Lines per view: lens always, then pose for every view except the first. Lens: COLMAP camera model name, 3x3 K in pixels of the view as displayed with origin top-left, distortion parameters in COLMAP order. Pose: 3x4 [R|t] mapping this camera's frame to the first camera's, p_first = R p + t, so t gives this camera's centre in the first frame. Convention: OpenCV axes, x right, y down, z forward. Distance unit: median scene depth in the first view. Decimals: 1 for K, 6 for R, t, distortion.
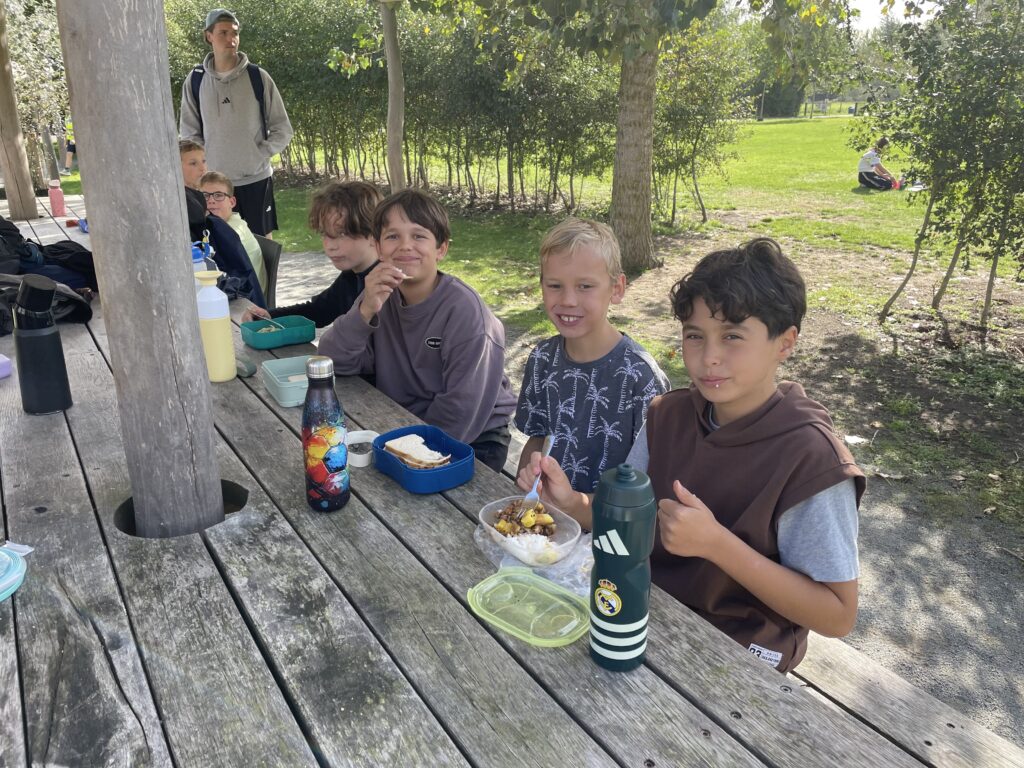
lens RADIAL K [[772.2, 0, 512.7], [0, 772.2, 378.1], [0, 0, 1]] dist [0.085812, -0.111404]
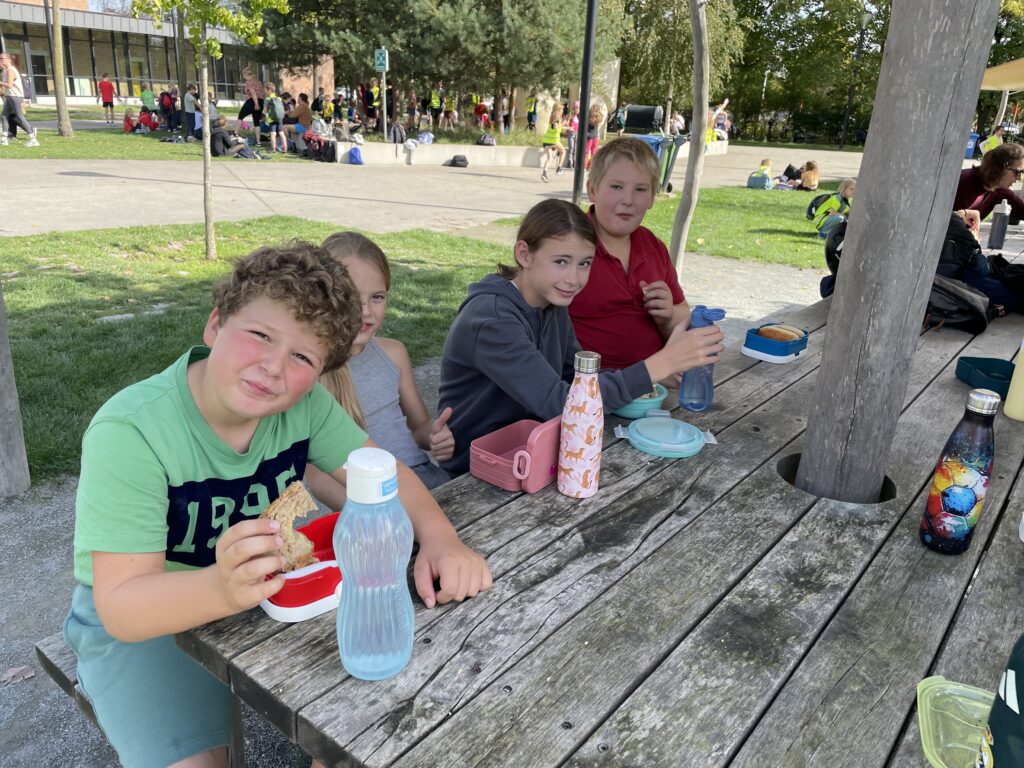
lens RADIAL K [[772.2, 0, 512.7], [0, 772.2, 378.1], [0, 0, 1]] dist [0.085812, -0.111404]
pose [[0.303902, 0.329016, -0.894088, 0.462555], [-0.357563, 0.909260, 0.213063, -0.043739], [0.883059, 0.254943, 0.393969, 0.153081]]
